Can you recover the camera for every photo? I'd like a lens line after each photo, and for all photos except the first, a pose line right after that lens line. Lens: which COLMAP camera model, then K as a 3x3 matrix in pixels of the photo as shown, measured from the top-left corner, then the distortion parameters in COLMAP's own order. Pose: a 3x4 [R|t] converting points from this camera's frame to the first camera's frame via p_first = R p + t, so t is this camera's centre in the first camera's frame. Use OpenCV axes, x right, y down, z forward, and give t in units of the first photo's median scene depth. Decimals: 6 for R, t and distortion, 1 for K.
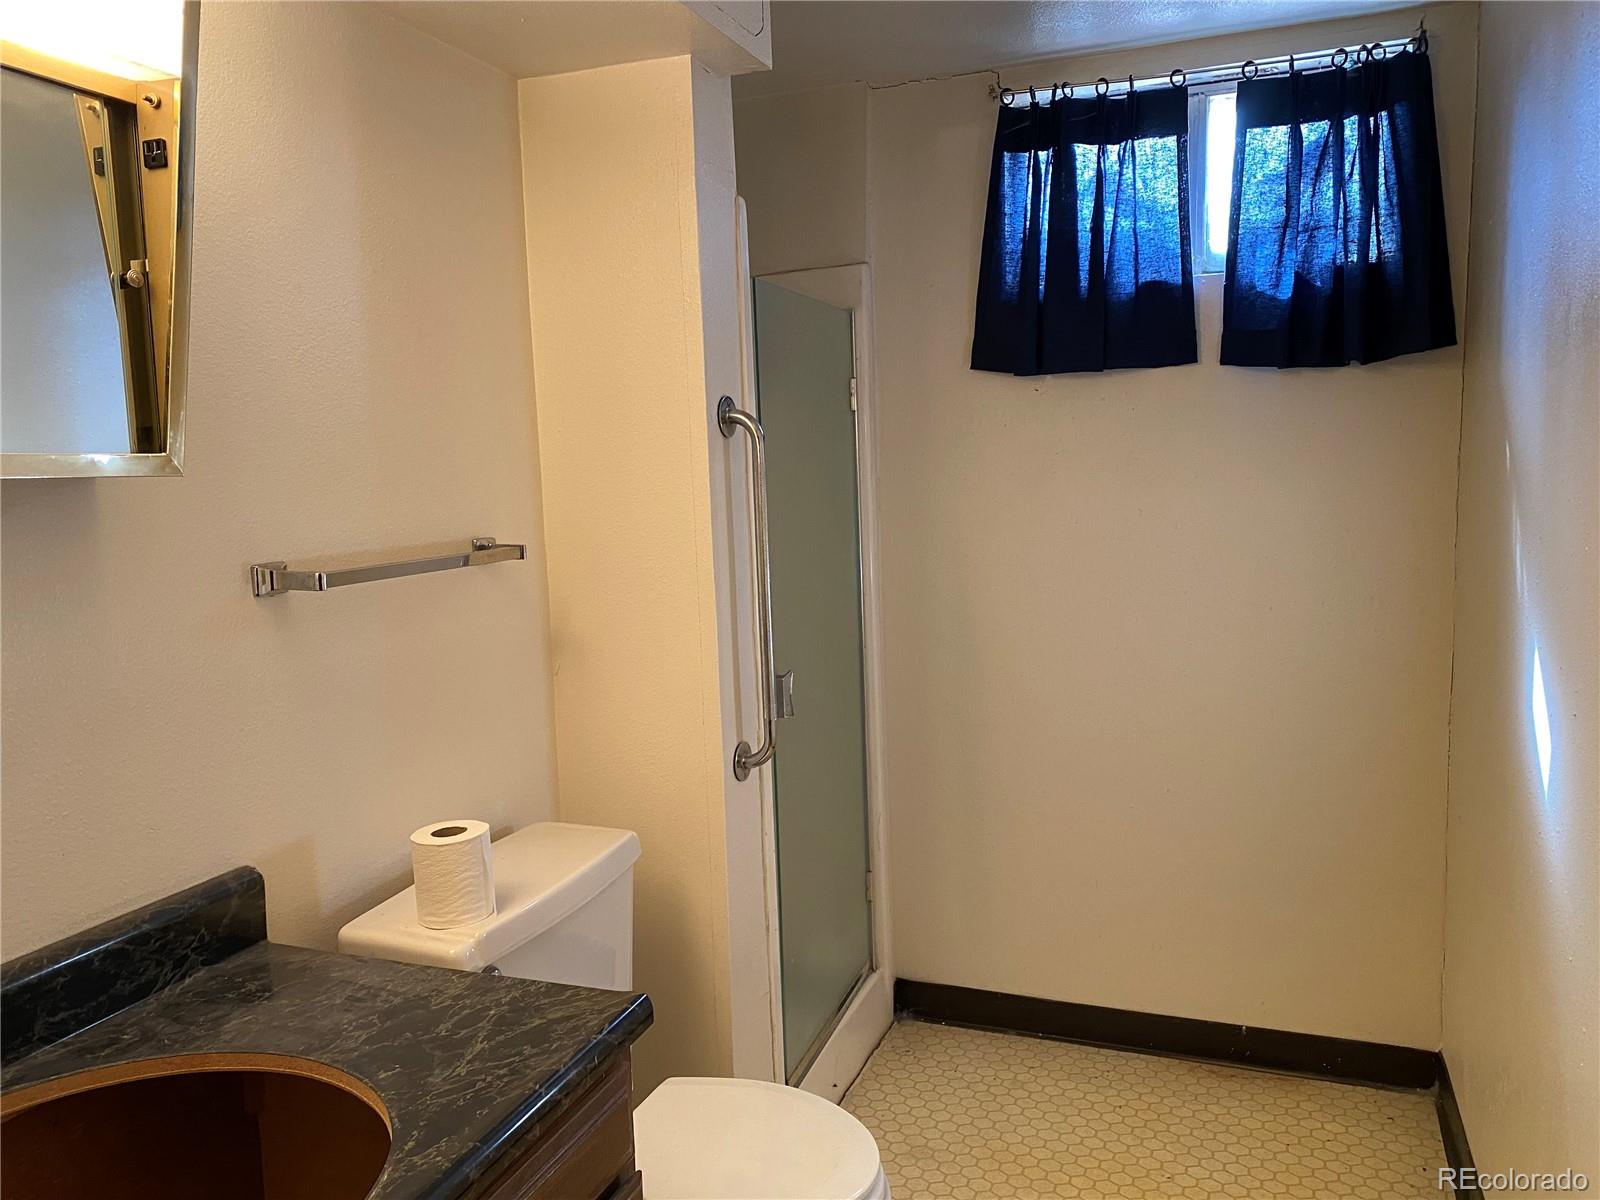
lens RADIAL K [[1198.3, 0, 797.0], [0, 1198.3, 597.4], [0, 0, 1]] dist [0.005639, -0.003883]
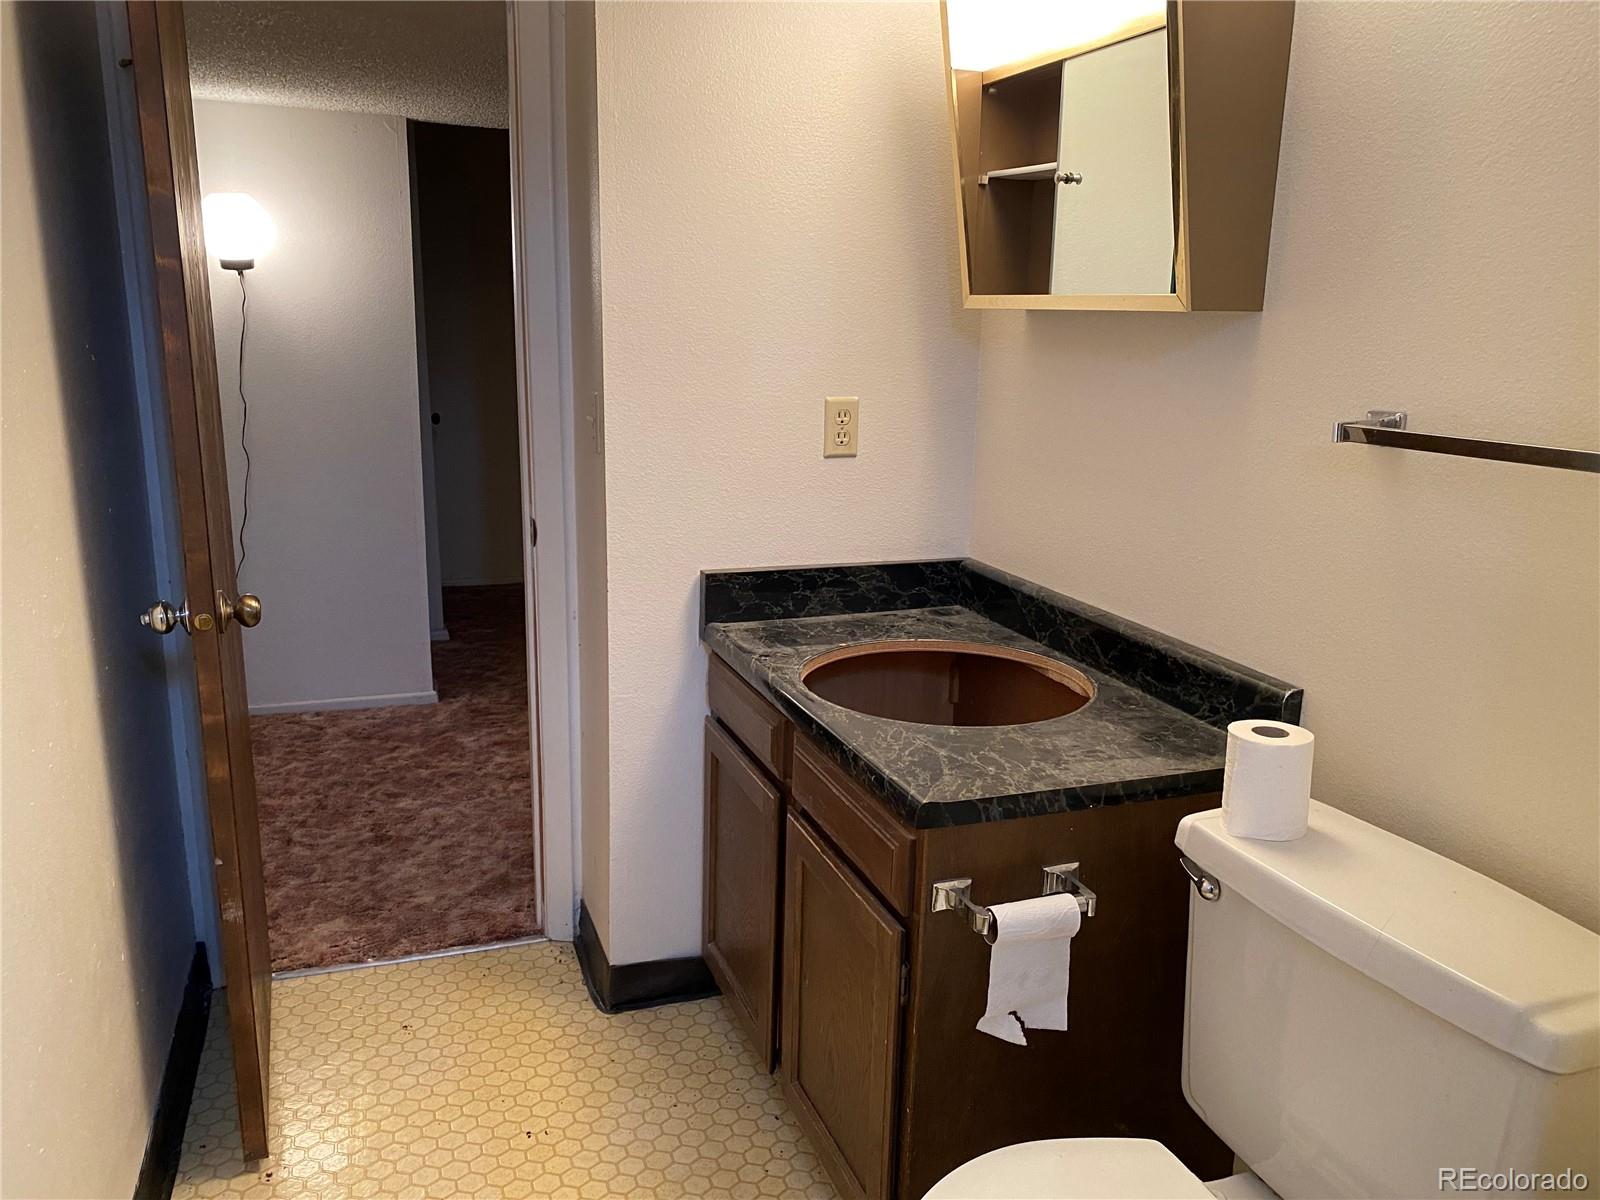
lens RADIAL K [[1198.3, 0, 795.4], [0, 1198.3, 602.6], [0, 0, 1]] dist [0.005639, -0.003883]
pose [[-0.752455, 0.162748, -0.638220, 0.647353], [-0.074031, 0.941952, 0.327483, -0.195047], [0.654470, 0.293664, -0.696728, 1.692634]]
